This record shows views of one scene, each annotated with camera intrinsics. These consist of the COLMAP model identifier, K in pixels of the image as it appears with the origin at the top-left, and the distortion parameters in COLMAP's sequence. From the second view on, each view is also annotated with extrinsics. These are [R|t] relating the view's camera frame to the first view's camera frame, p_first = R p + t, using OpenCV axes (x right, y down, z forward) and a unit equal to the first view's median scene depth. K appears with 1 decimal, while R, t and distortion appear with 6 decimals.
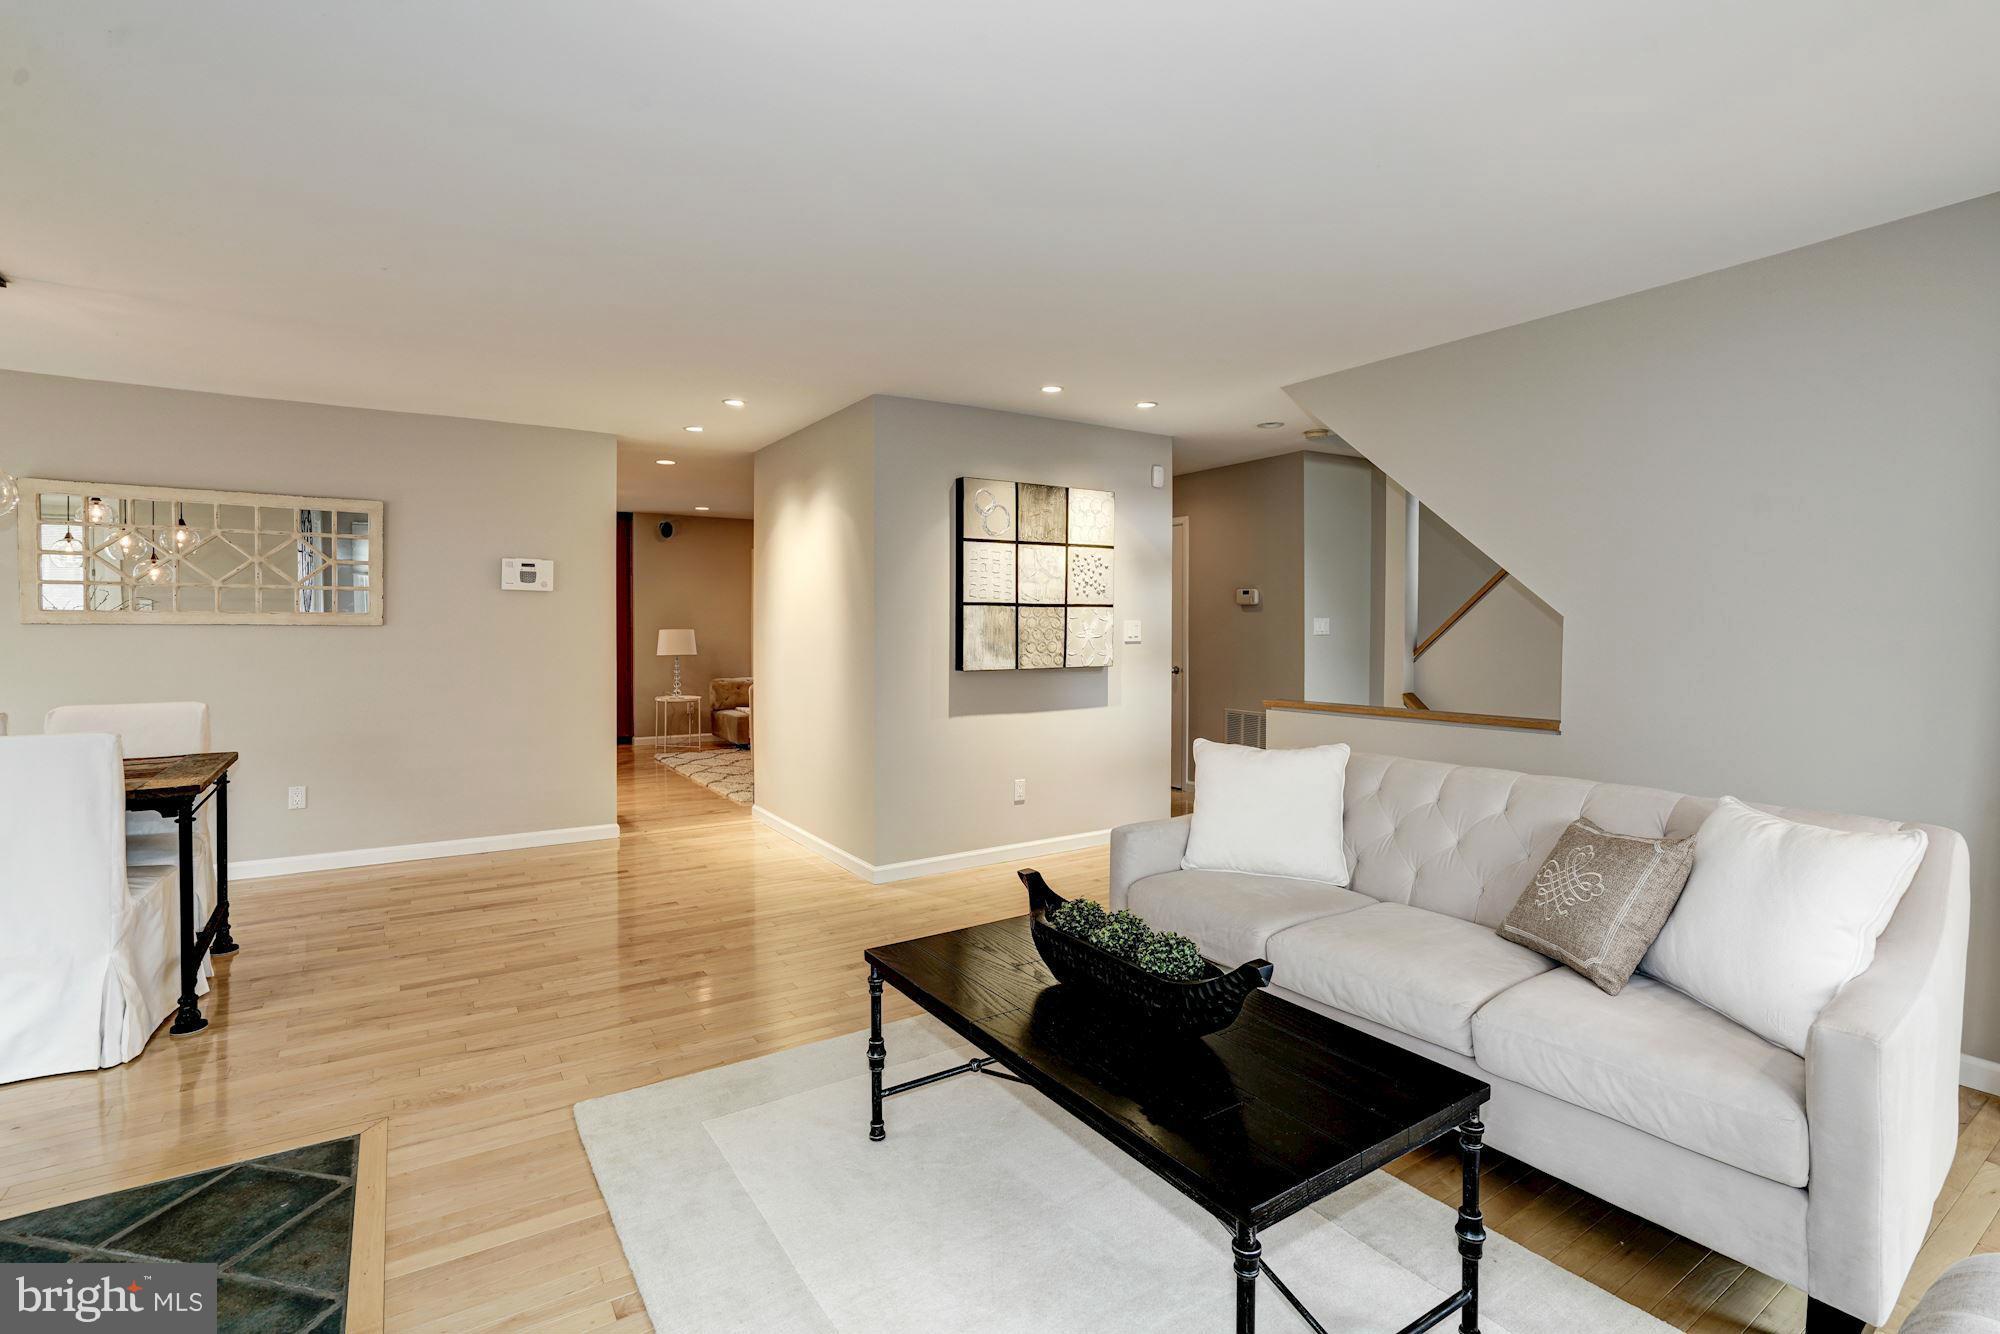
lens RADIAL K [[925.0, 0, 992.9], [0, 925.0, 647.4], [0, 0, 1]] dist [-0.035025, 0.018552]
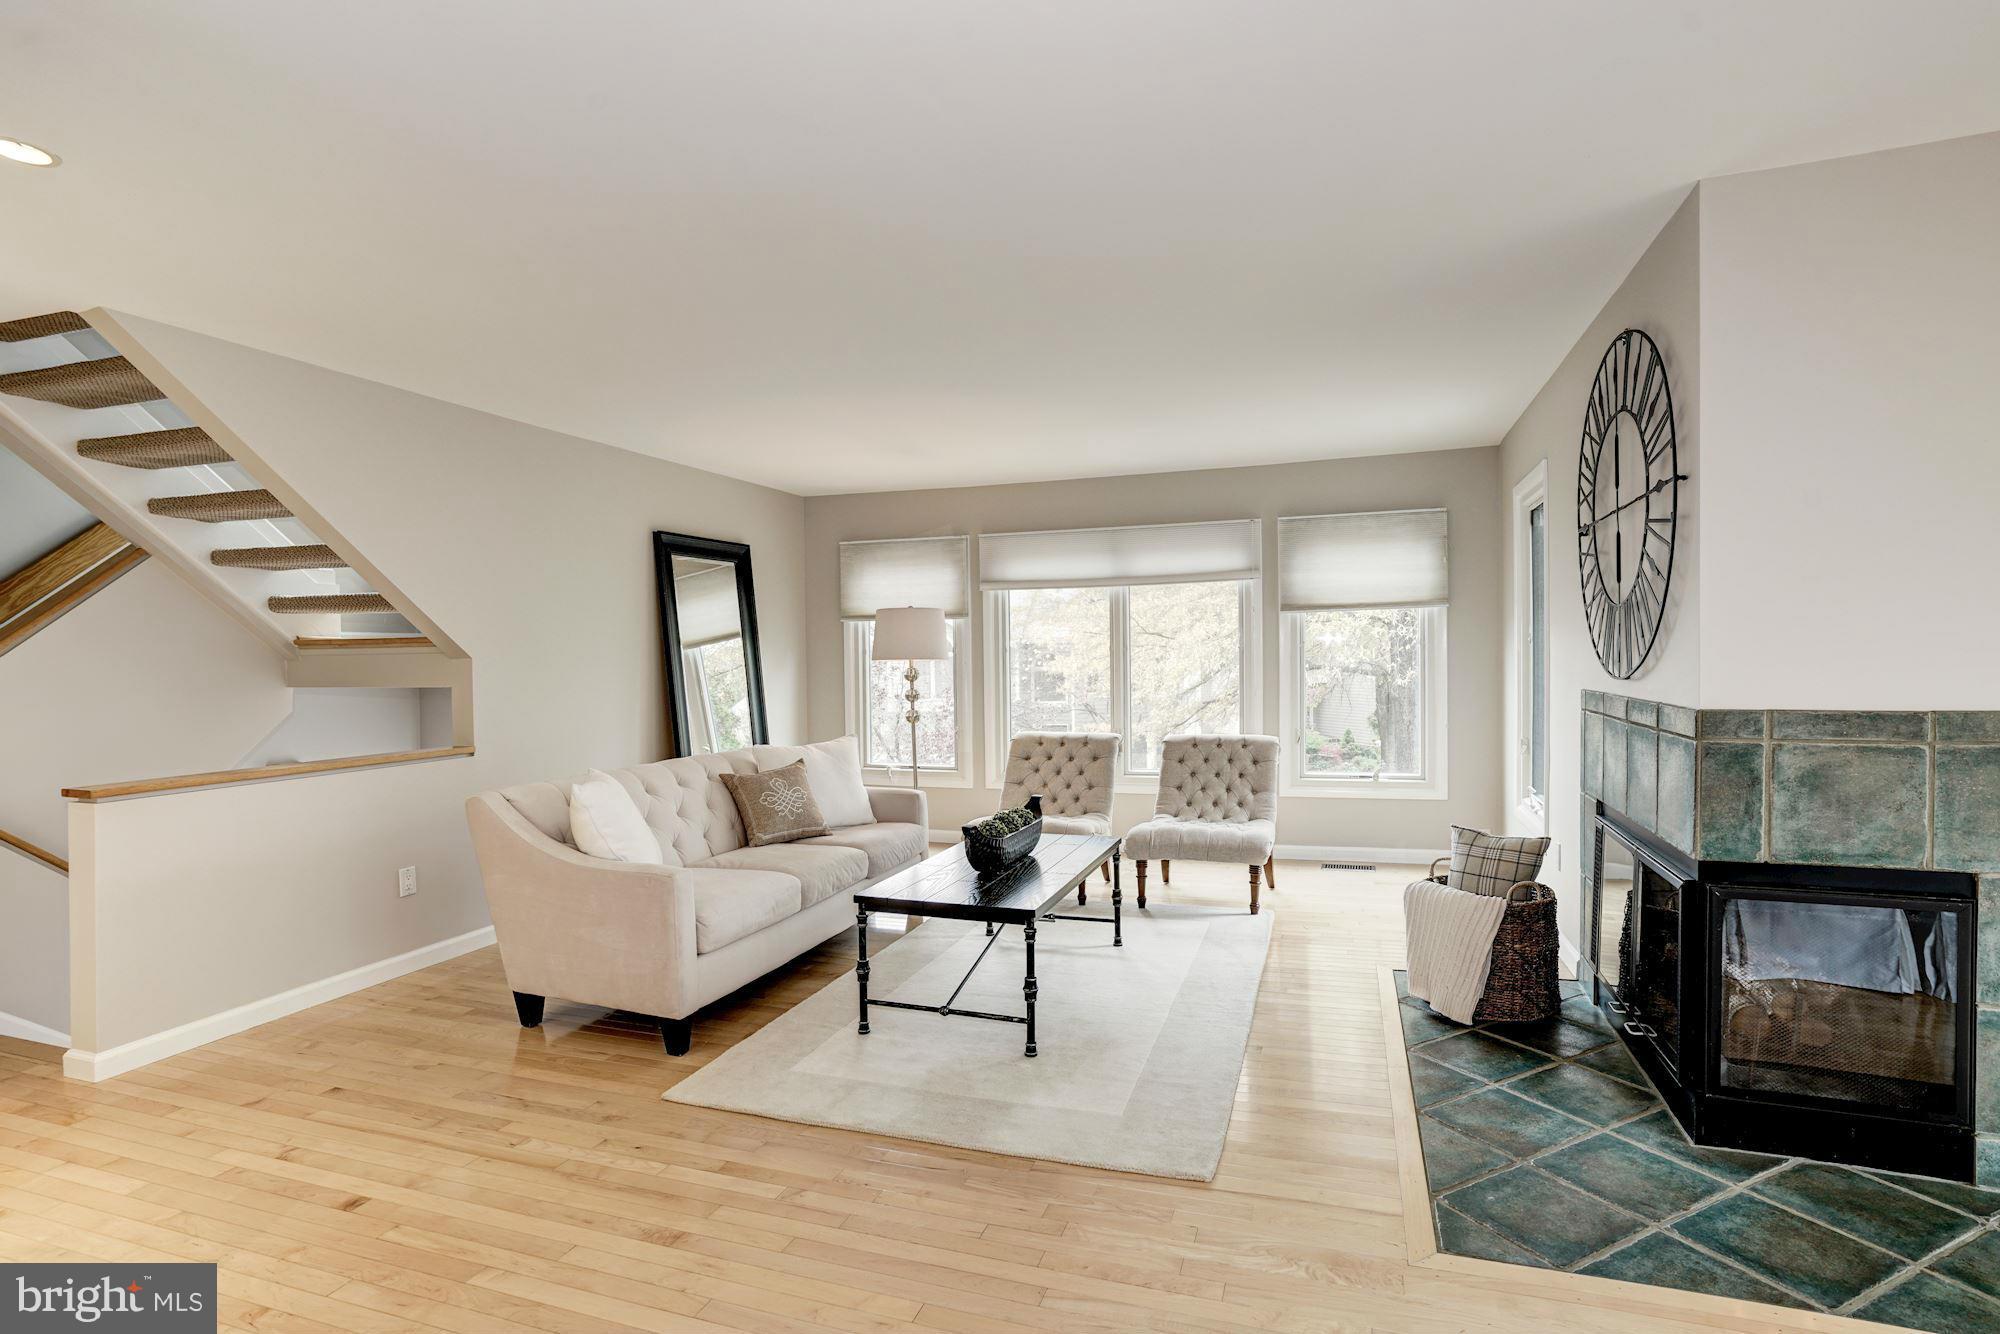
lens RADIAL K [[925.0, 0, 1027.0], [0, 925.0, 677.0], [0, 0, 1]] dist [-0.035025, 0.018552]
pose [[-0.613064, -0.016771, 0.789855, -0.712705], [0.023511, 0.998945, 0.039460, -0.022315], [-0.789683, 0.042762, -0.612022, 1.139890]]
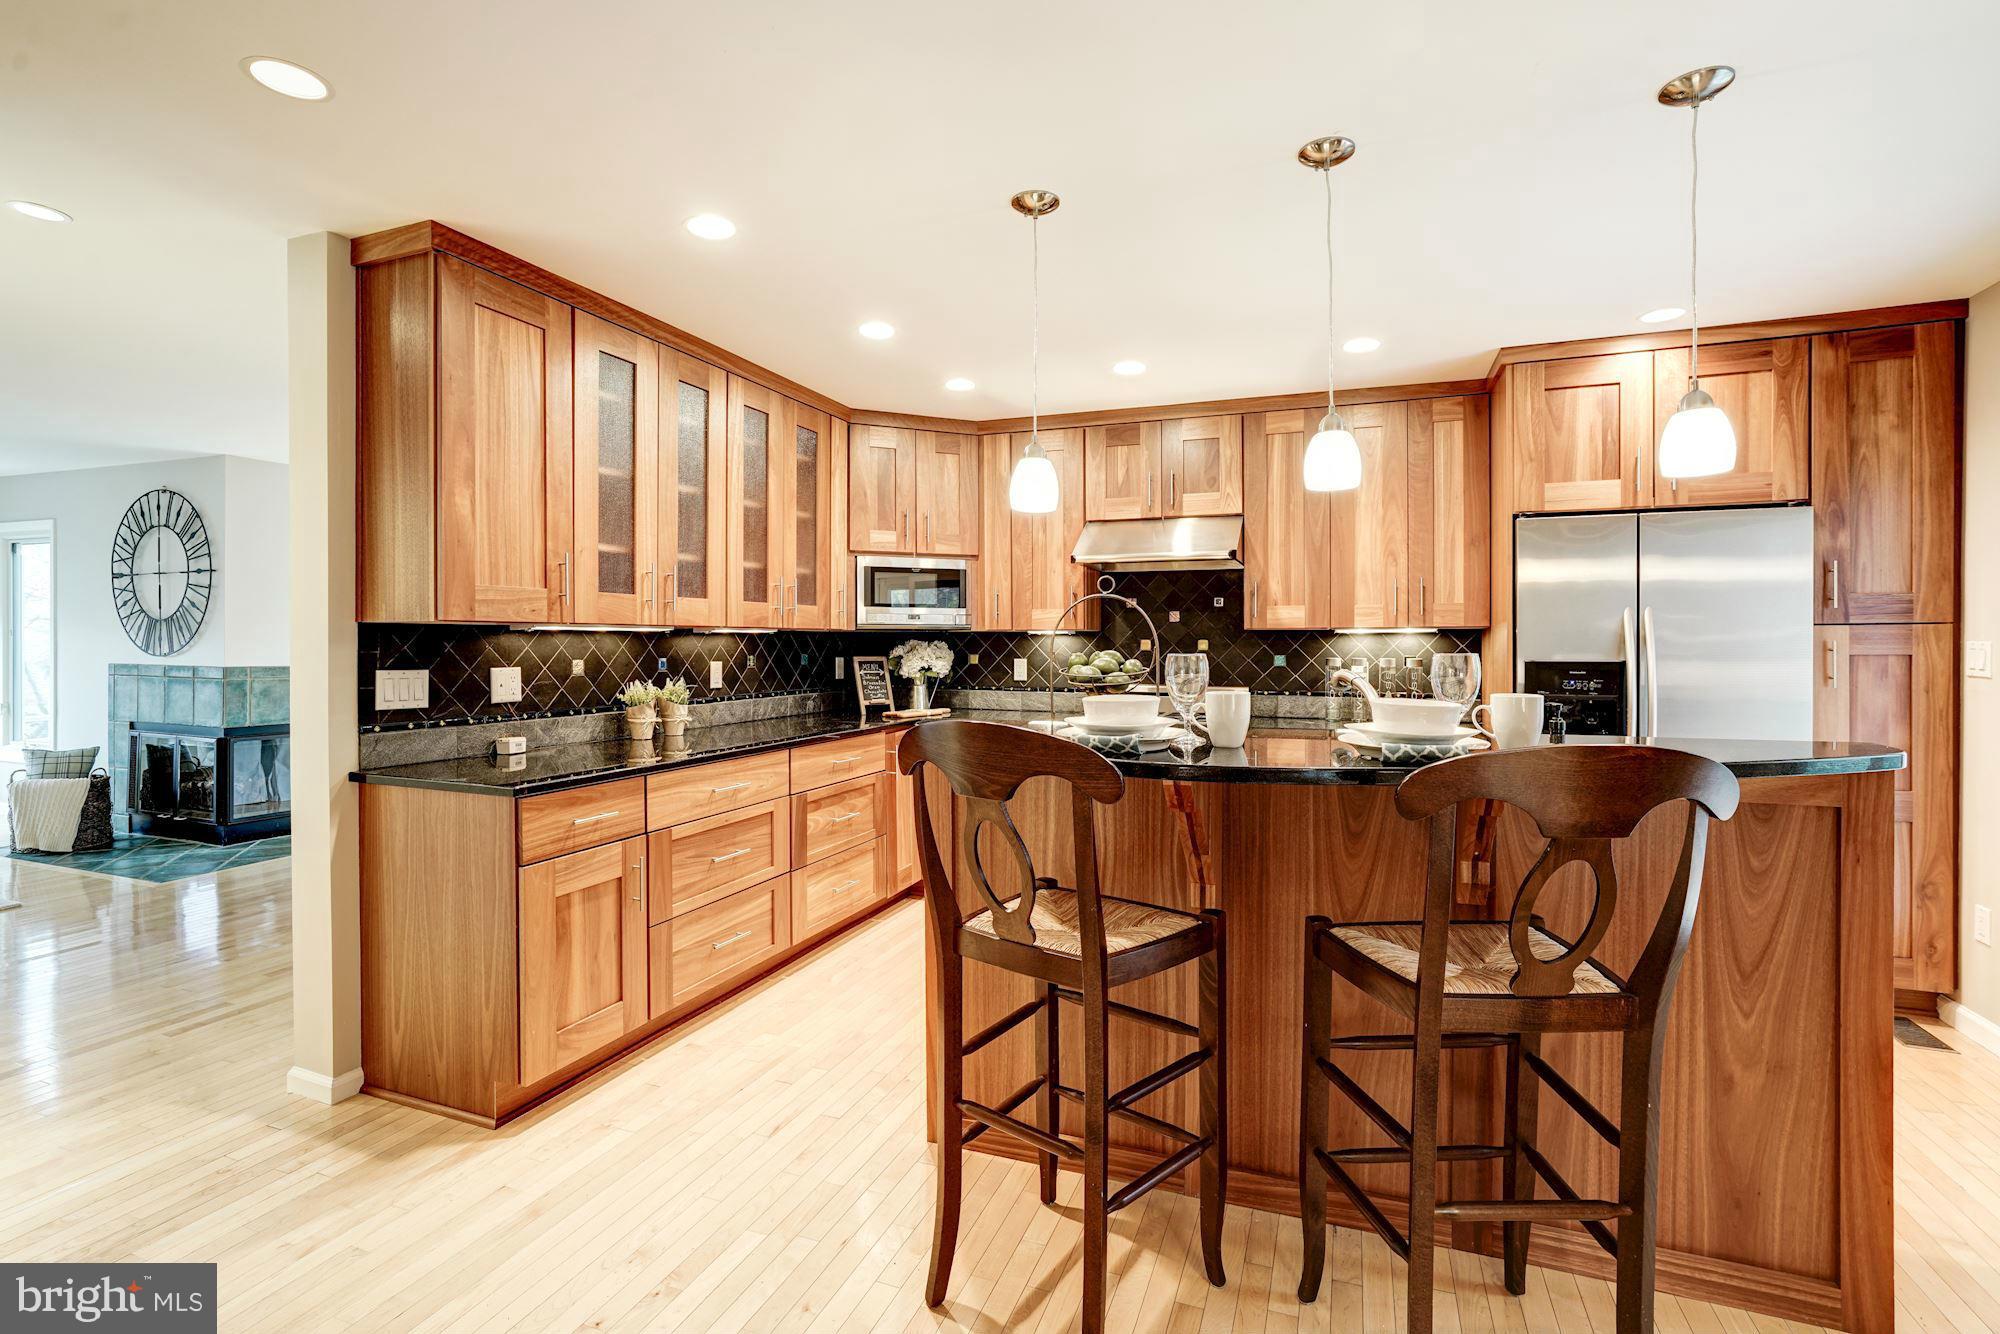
lens RADIAL K [[925.0, 0, 995.4], [0, 925.0, 650.9], [0, 0, 1]] dist [-0.035025, 0.018552]
pose [[-0.811481, -0.005622, -0.584352, -0.657013], [-0.021921, 0.999543, 0.020825, -0.053199], [0.583968, 0.029709, -0.811233, 2.458591]]
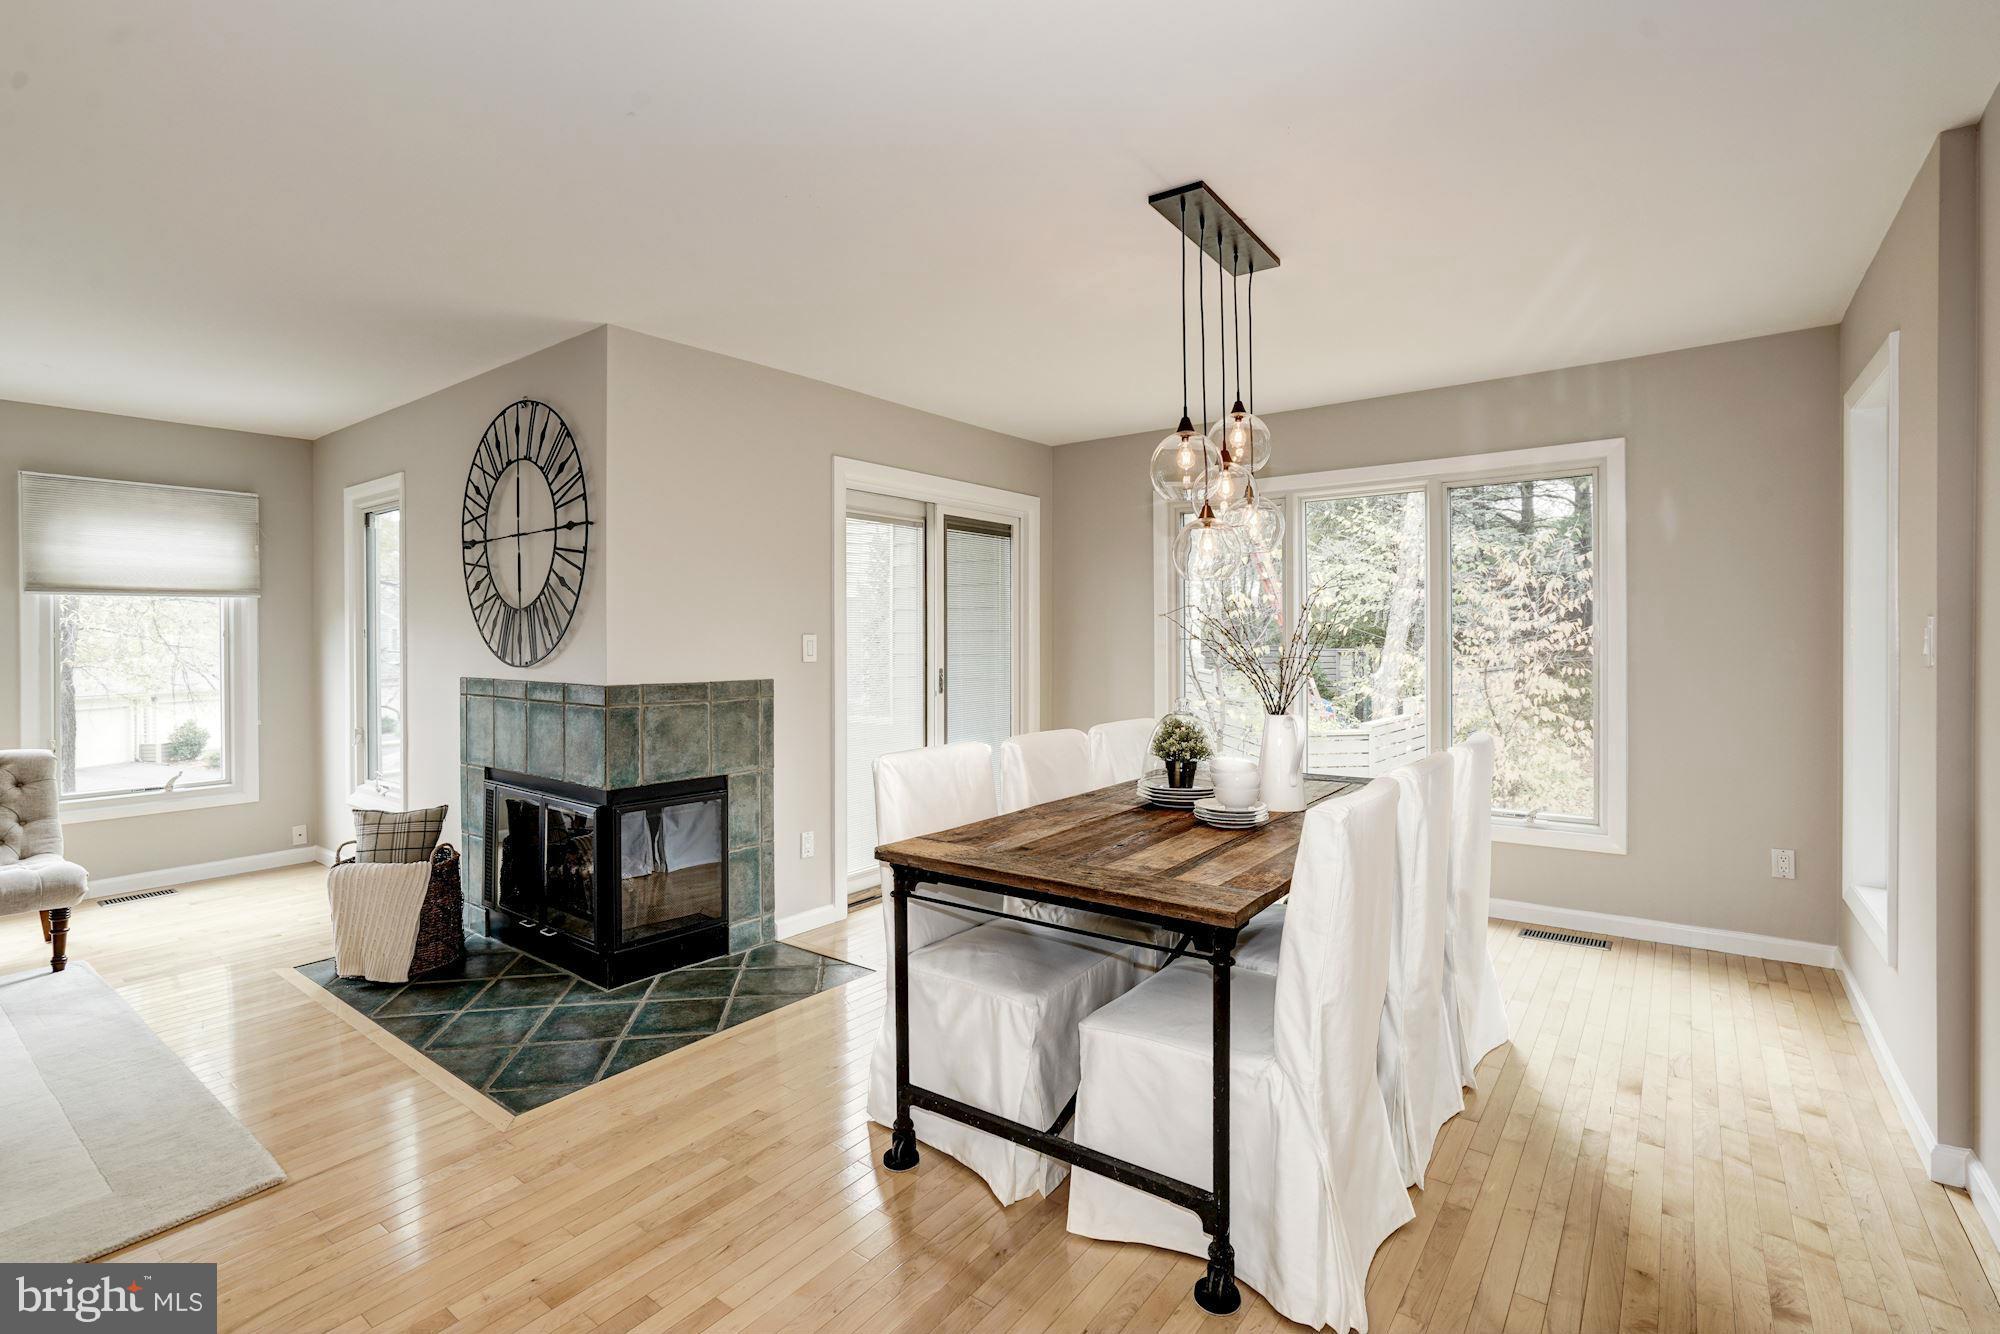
lens RADIAL K [[925.0, 0, 983.2], [0, 925.0, 651.3], [0, 0, 1]] dist [-0.035025, 0.018552]
pose [[-0.947365, -0.000114, -0.320154, -0.556144], [-0.009489, 0.999571, 0.027721, -0.027863], [0.320014, 0.029300, -0.946960, 1.385407]]
